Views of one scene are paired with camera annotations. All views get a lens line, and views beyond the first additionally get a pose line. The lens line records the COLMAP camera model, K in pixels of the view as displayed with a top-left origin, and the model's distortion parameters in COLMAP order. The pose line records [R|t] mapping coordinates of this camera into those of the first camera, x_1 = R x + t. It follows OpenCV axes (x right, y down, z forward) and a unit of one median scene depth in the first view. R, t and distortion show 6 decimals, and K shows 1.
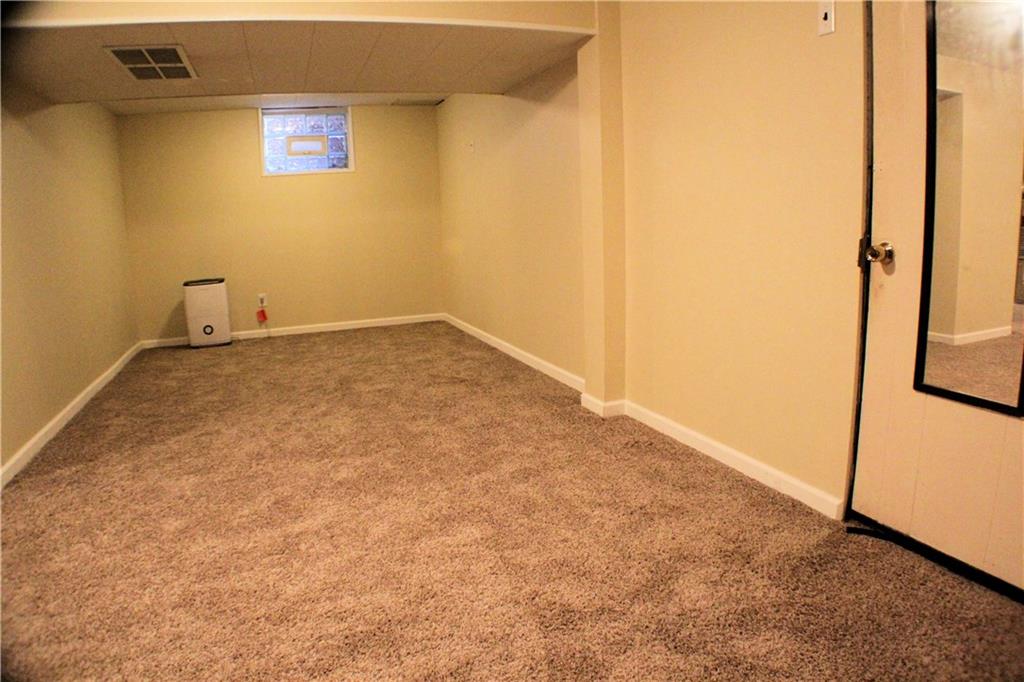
lens RADIAL K [[681.6, 0, 514.4], [0, 681.6, 367.0], [0, 0, 1]] dist [-0.227109, 0.106302]
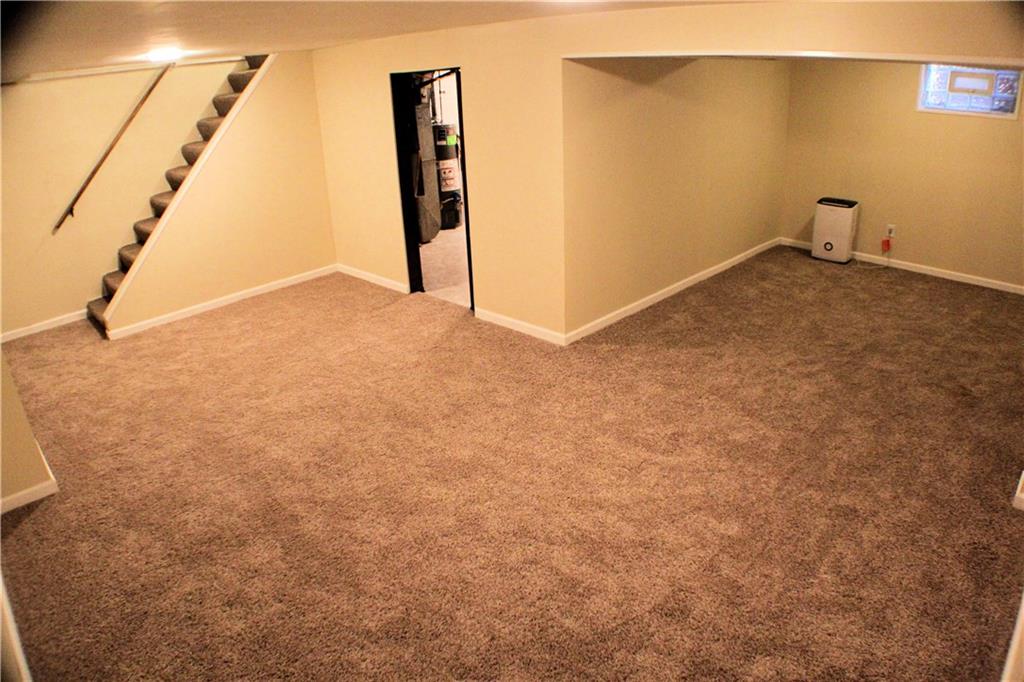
lens RADIAL K [[681.6, 0, 514.4], [0, 681.6, 367.0], [0, 0, 1]] dist [-0.227109, 0.106302]
pose [[0.421916, 0.404348, -0.811474, 0.462996], [-0.168539, 0.914418, 0.368014, -0.304566], [0.890832, -0.018505, 0.453956, 0.032963]]
